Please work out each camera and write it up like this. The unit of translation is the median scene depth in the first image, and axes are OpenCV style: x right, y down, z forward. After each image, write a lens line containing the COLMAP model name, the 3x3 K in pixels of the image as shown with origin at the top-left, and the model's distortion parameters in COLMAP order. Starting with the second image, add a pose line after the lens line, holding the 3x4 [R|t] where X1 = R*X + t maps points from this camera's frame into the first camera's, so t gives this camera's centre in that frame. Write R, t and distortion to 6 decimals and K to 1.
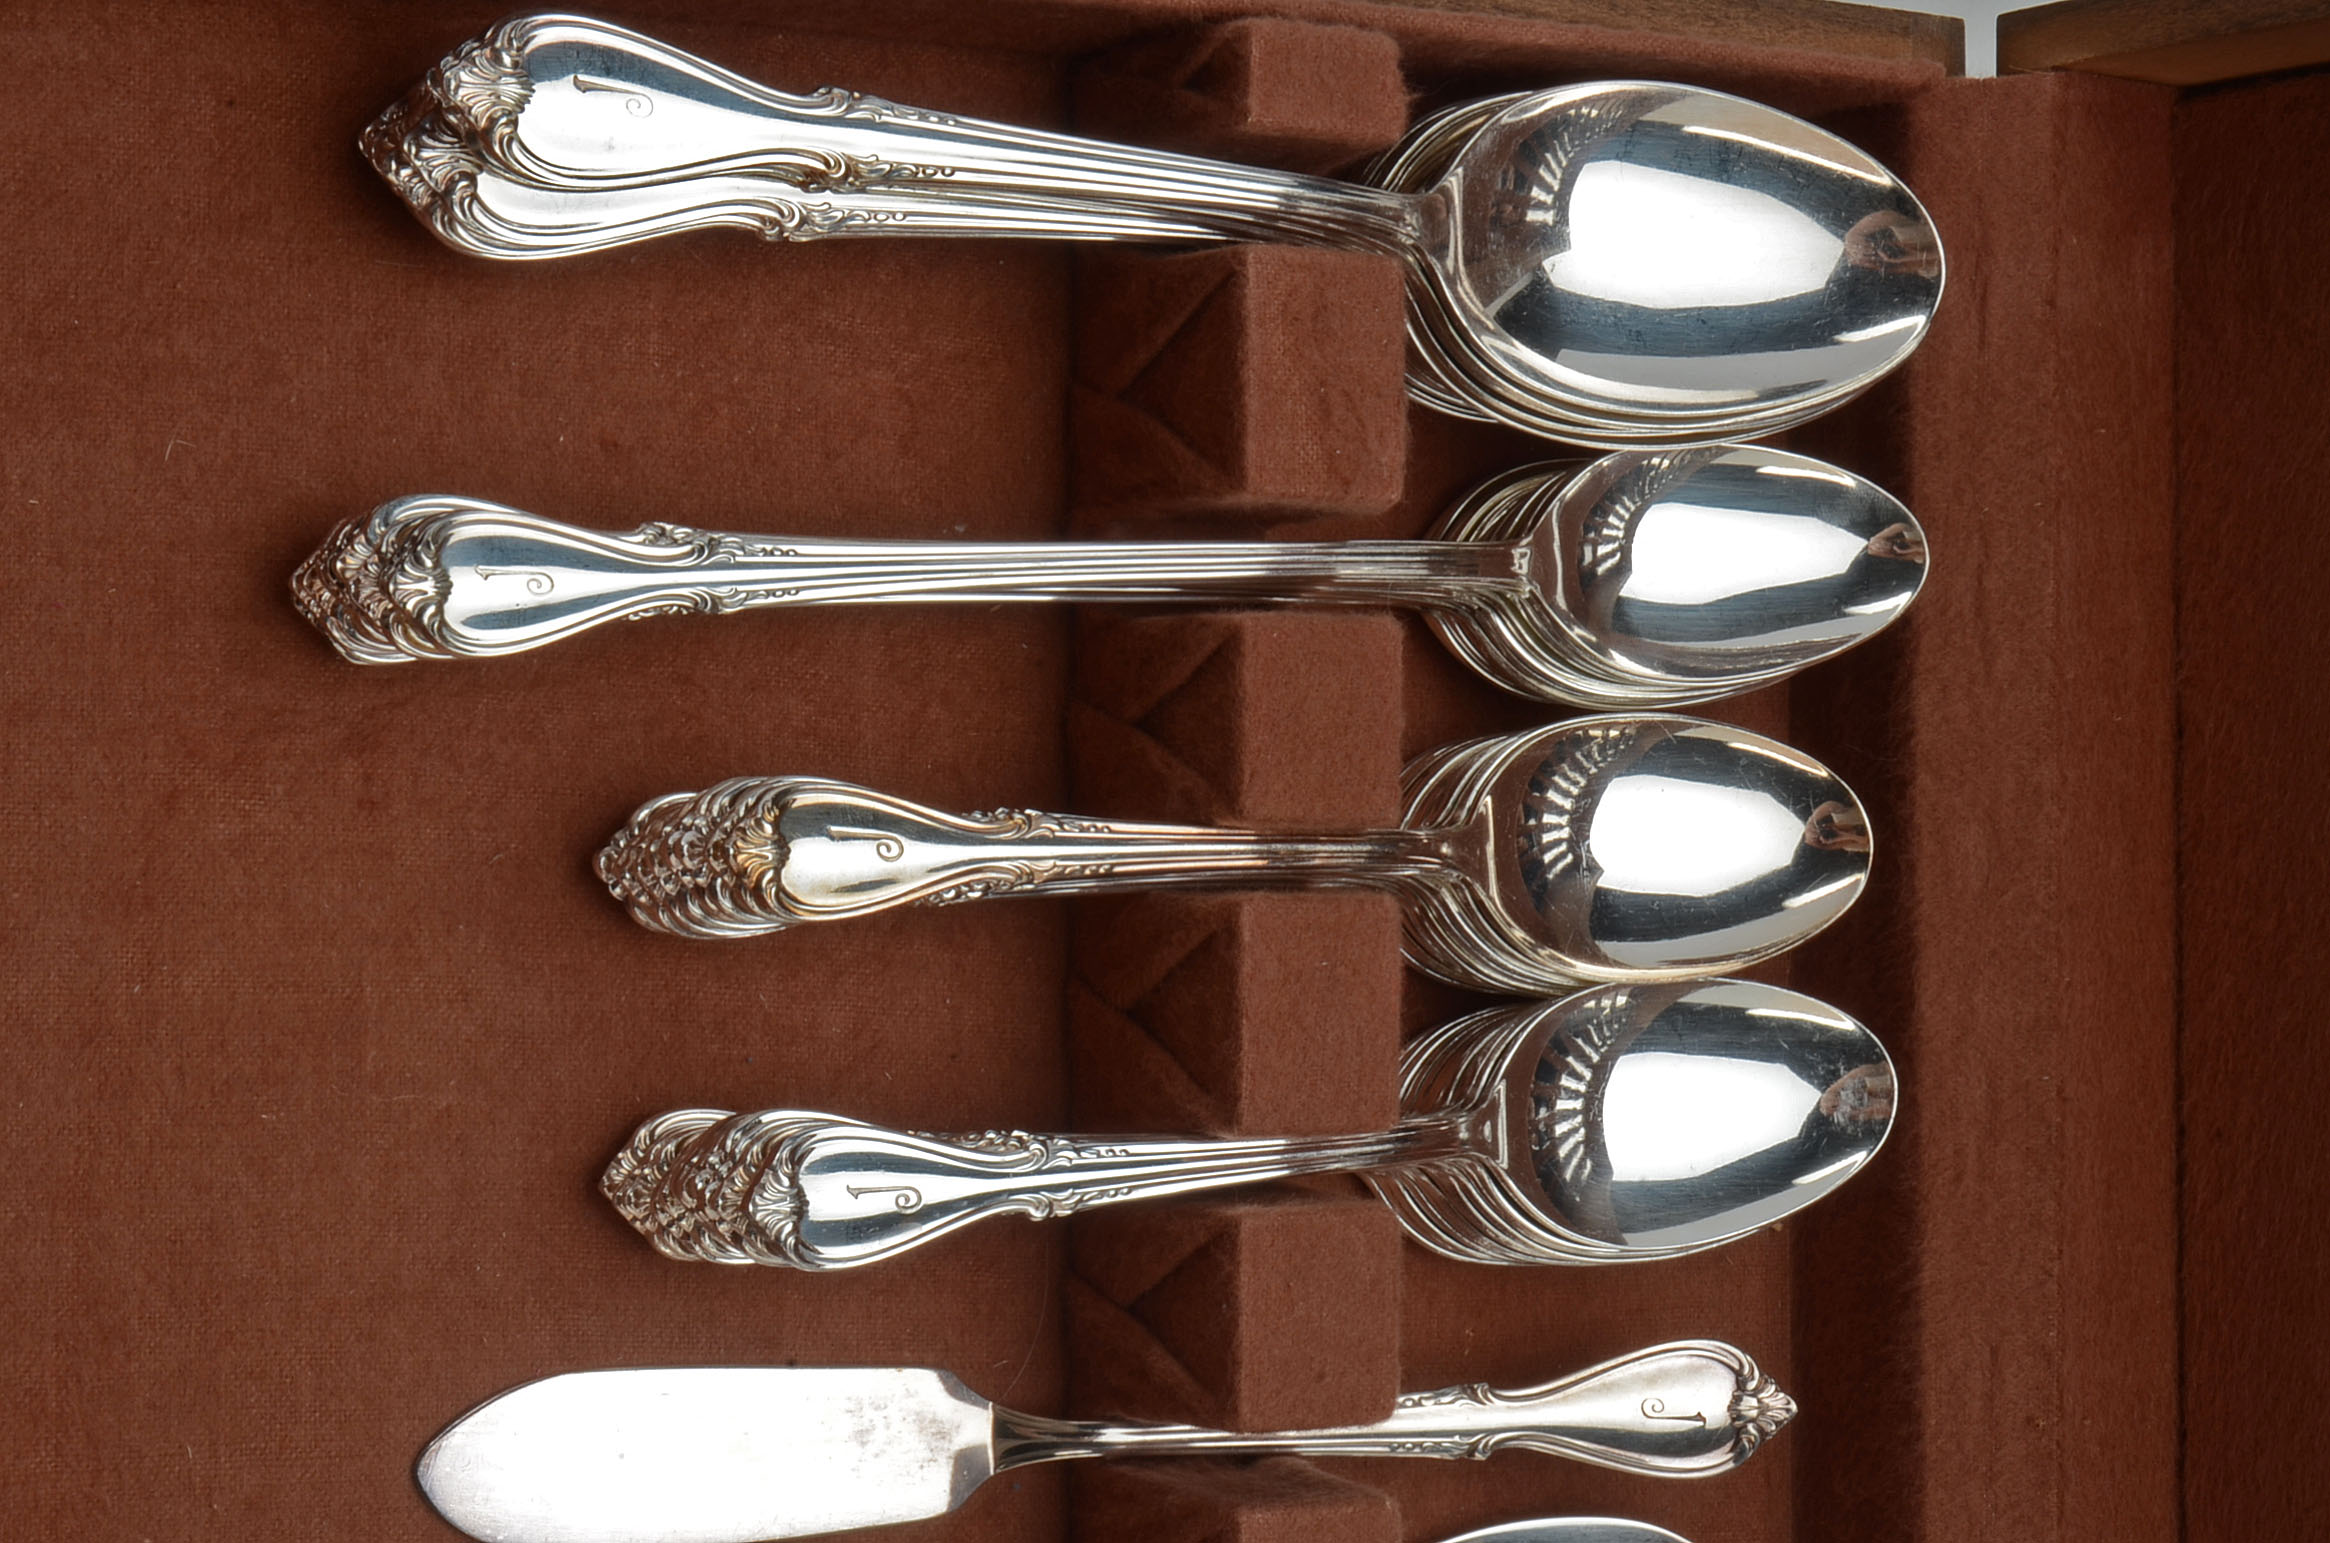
lens RADIAL K [[4480.0, 0, 1165.0], [0, 4480.0, 771.5], [0, 0, 1]] dist [0.002428, 0.072295]
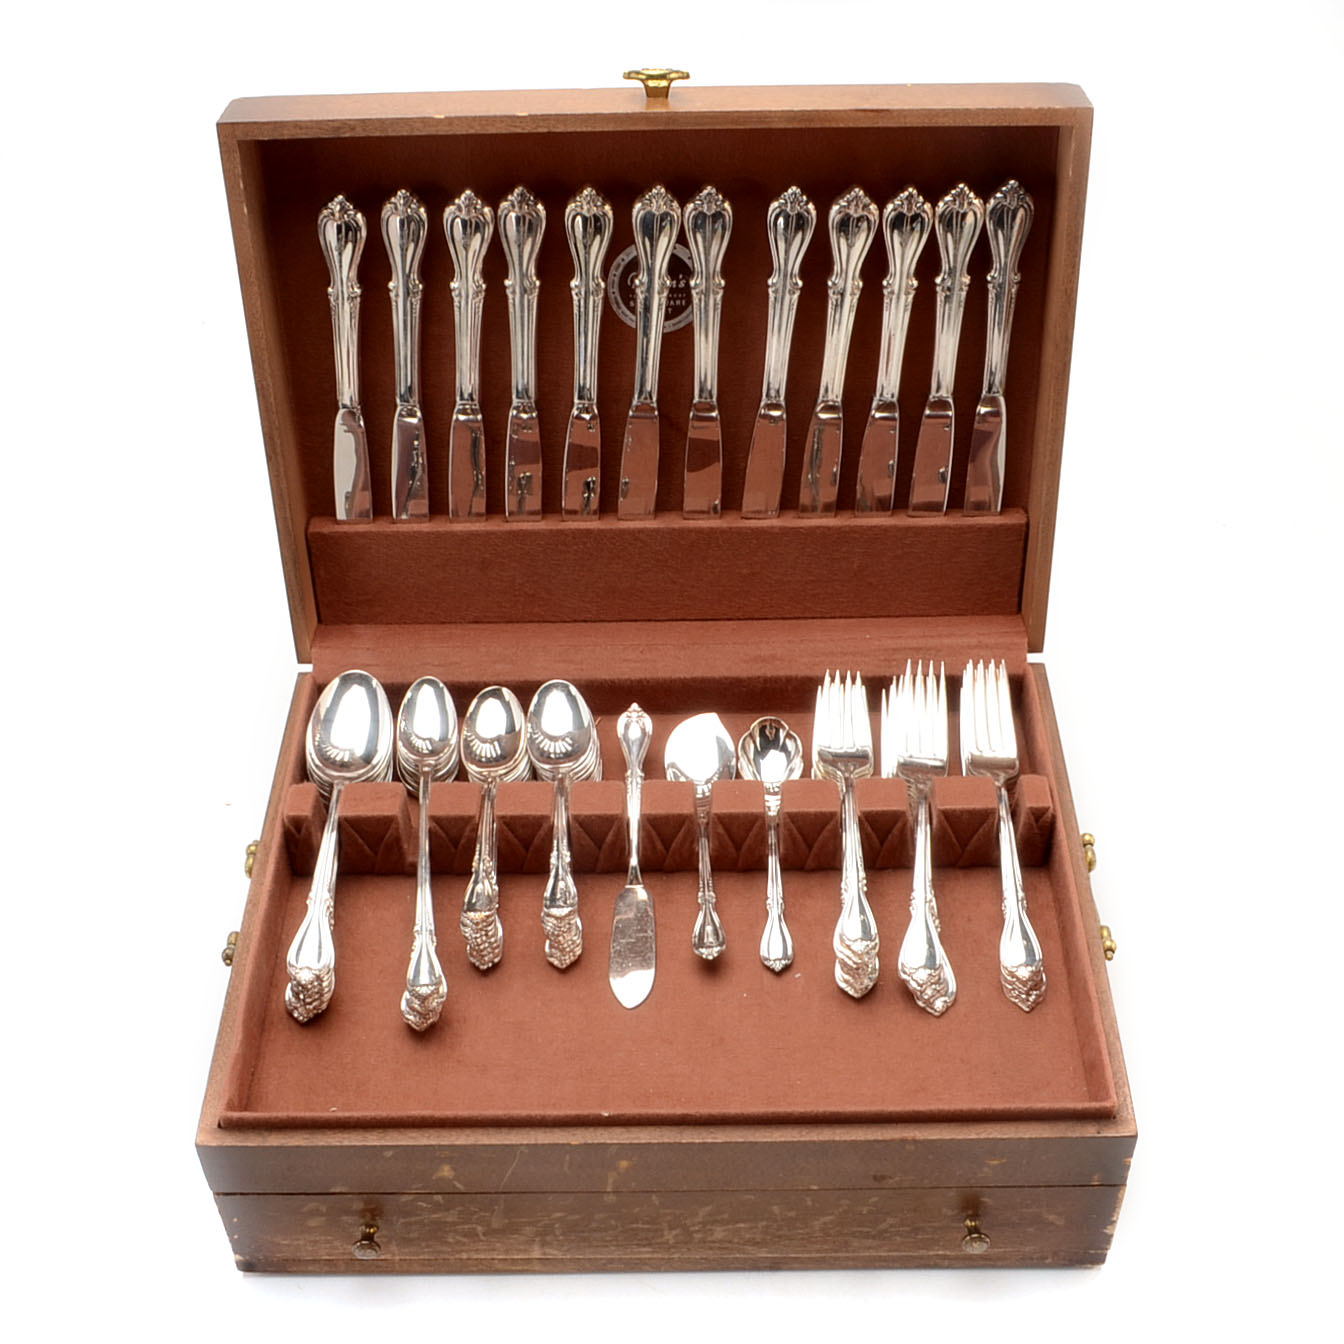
lens RADIAL K [[2264.6, 0, 672.0], [0, 2264.6, 672.0], [0, 0, 1]] dist [-0.018661, 0.006587]
pose [[0.003800, -0.949868, 0.312628, -0.511502], [0.999835, -0.001943, -0.018054, 0.229939], [0.017756, 0.312645, 0.949704, -1.039025]]
